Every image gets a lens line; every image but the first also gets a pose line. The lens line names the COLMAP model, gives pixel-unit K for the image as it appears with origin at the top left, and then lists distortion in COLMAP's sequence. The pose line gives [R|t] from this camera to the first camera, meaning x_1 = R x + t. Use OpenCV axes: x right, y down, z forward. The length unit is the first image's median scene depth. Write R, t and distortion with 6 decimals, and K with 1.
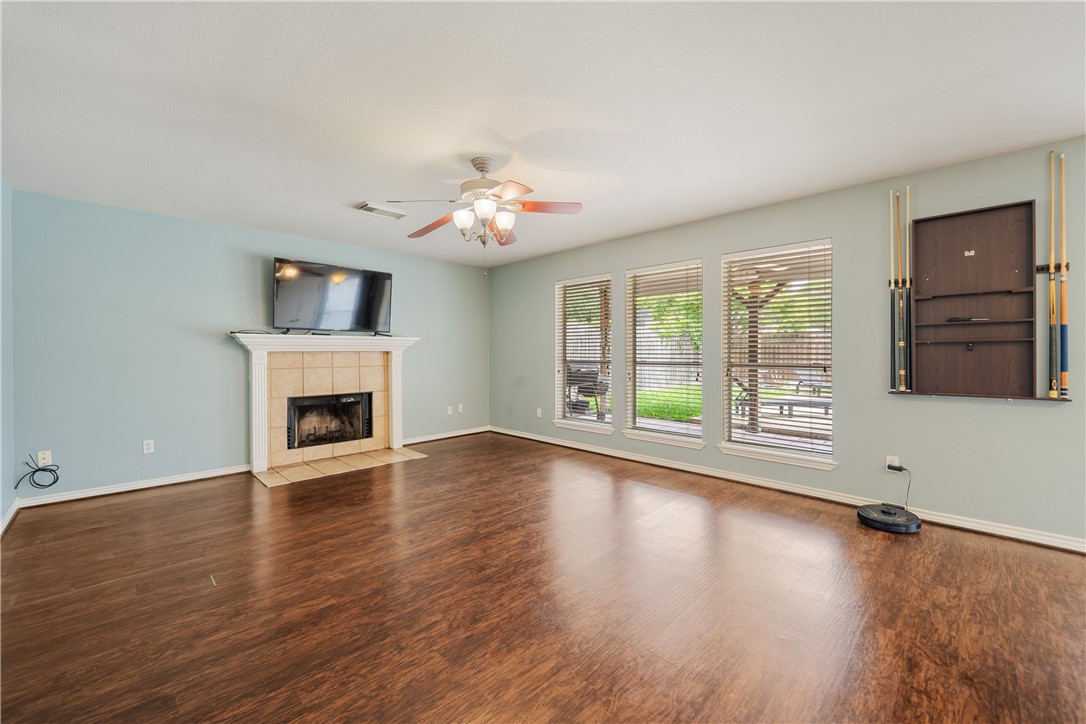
lens RADIAL K [[438.3, 0, 542.0], [0, 438.3, 357.9], [0, 0, 1]] dist [0.000322, 0.000111]
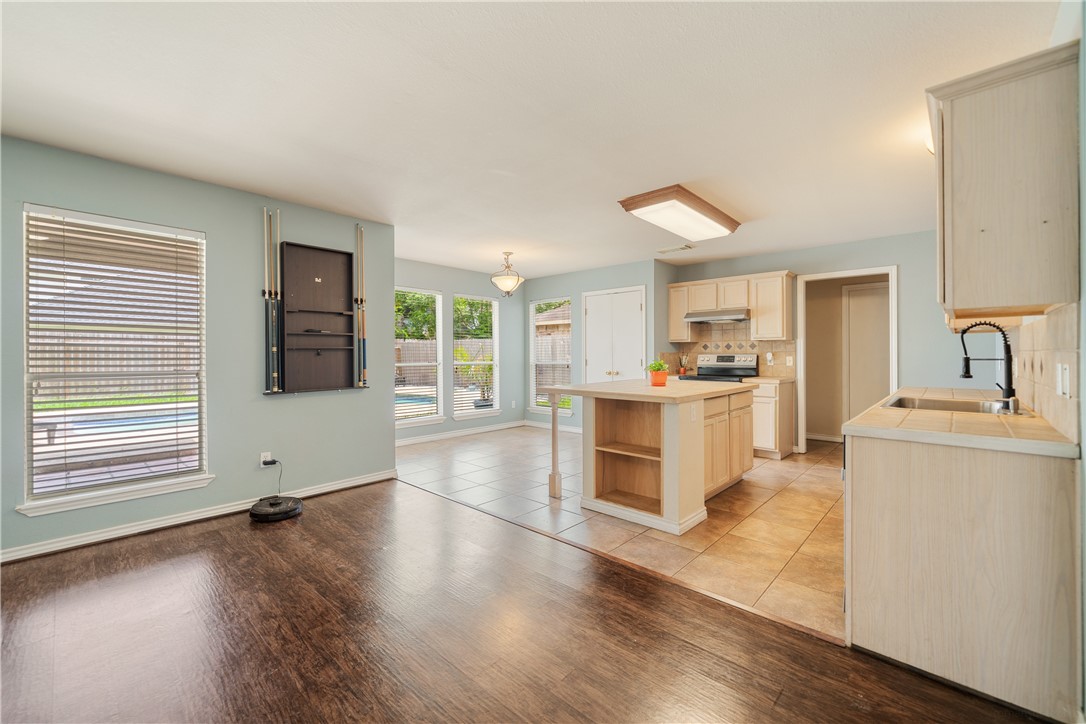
lens RADIAL K [[438.3, 0, 541.8], [0, 438.3, 355.5], [0, 0, 1]] dist [0.000322, 0.000111]
pose [[-0.036809, 0.003038, 0.999318, -0.320281], [0.016223, 0.999865, -0.002442, -0.002166], [-0.999191, 0.016122, -0.036853, 0.366827]]
